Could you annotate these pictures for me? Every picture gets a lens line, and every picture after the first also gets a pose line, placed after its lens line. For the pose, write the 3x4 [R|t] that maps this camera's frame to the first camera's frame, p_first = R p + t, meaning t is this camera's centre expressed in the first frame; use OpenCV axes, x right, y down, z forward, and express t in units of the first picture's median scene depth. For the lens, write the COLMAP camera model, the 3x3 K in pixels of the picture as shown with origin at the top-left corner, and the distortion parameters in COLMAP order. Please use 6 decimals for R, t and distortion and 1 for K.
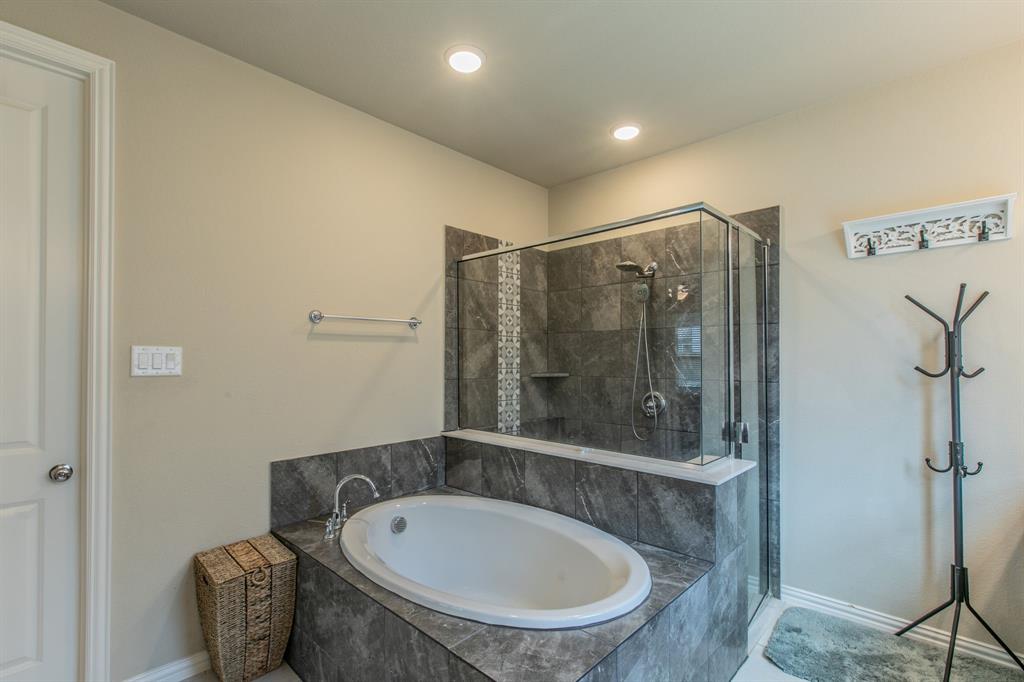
lens RADIAL K [[466.0, 0, 497.0], [0, 466.0, 361.7], [0, 0, 1]] dist [-0.001295, -0.000256]
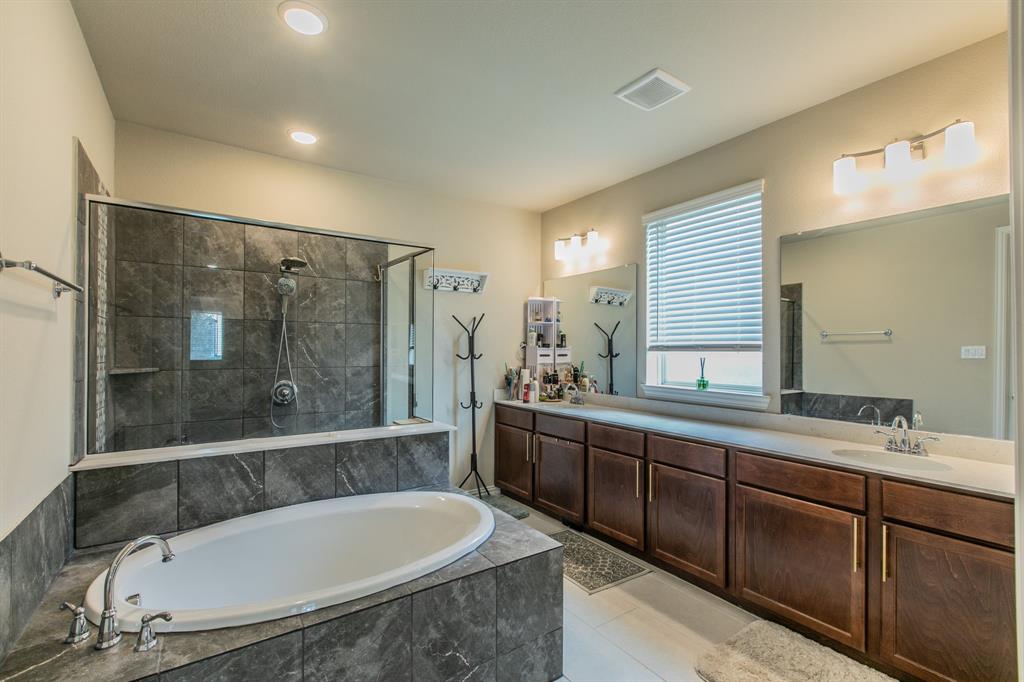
lens RADIAL K [[466.0, 0, 497.0], [0, 466.0, 361.7], [0, 0, 1]] dist [-0.001295, -0.000256]
pose [[0.208068, -0.025729, 0.977776, -0.809306], [0.002366, 0.999664, 0.025801, -0.006957], [-0.978111, -0.003054, 0.208059, 0.411614]]
